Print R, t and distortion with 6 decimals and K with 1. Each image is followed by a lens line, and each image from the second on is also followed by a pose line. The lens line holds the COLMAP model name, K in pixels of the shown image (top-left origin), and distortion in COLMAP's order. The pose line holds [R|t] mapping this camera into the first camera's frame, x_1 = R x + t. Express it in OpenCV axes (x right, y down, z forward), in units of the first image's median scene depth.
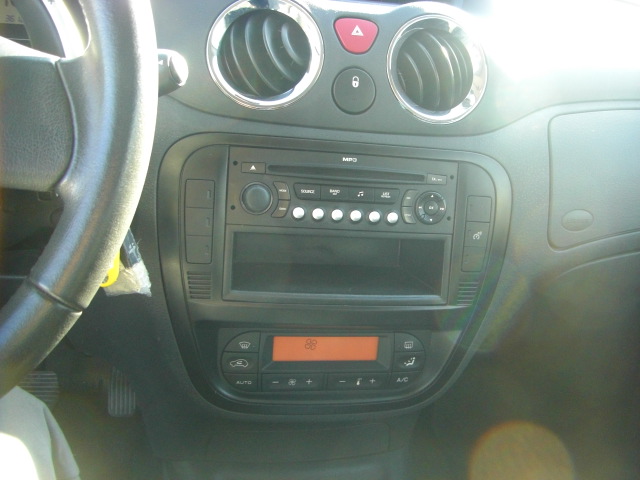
lens RADIAL K [[749.9, 0, 322.7], [0, 749.9, 240.8], [0, 0, 1]] dist [-0.137904, 0.000000]
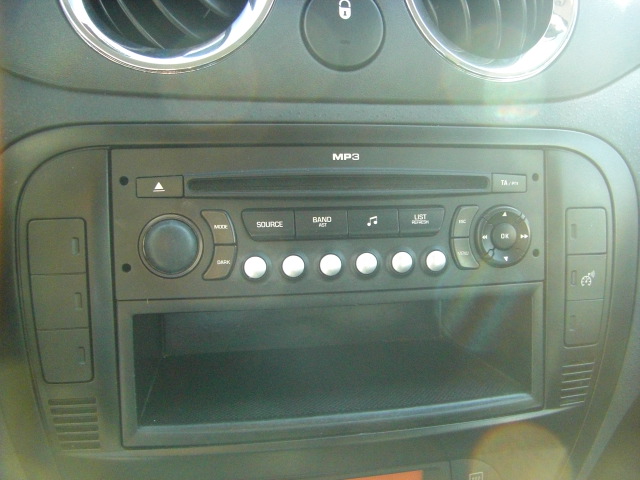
lens RADIAL K [[749.9, 0, 316.4], [0, 749.9, 237.9], [0, 0, 1]] dist [-0.137904, 0.000000]
pose [[0.996601, -0.081976, -0.008170, 0.014529], [0.081463, 0.995396, -0.050512, -0.026838], [0.012273, 0.049675, 0.998690, 0.464393]]
